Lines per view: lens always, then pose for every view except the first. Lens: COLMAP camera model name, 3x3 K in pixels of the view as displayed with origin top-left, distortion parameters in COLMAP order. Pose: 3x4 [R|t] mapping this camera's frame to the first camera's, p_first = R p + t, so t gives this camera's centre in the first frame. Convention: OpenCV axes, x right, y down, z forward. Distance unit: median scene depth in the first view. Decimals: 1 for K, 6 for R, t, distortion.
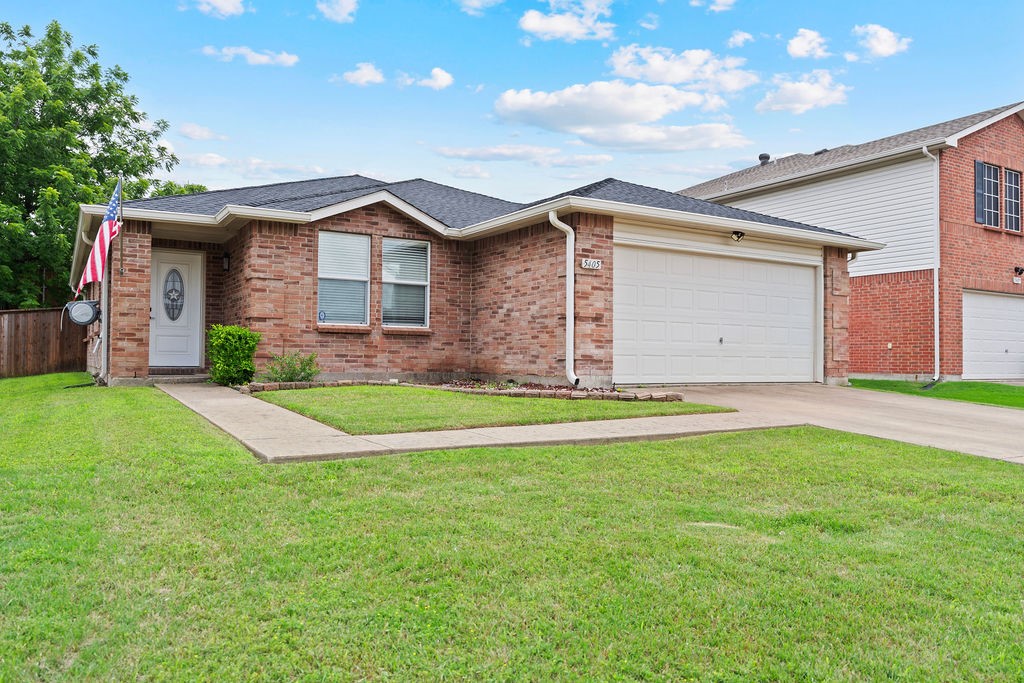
lens RADIAL K [[762.0, 0, 512.5], [0, 762.0, 347.6], [0, 0, 1]] dist [0.005787, -0.005549]
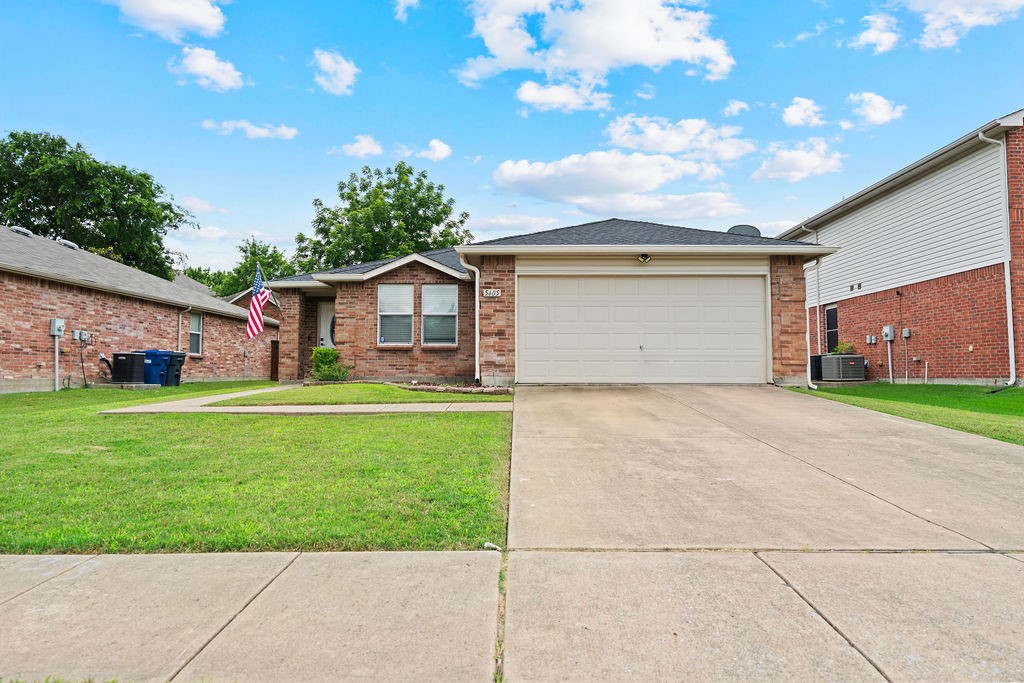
lens RADIAL K [[613.6, 0, 508.5], [0, 613.6, 343.0], [0, 0, 1]] dist [0.002569, -0.001019]
pose [[0.846249, -0.034500, -0.531670, 0.643089], [0.015153, 0.999056, -0.040710, 0.020464], [0.532572, 0.026394, 0.845973, 0.098615]]
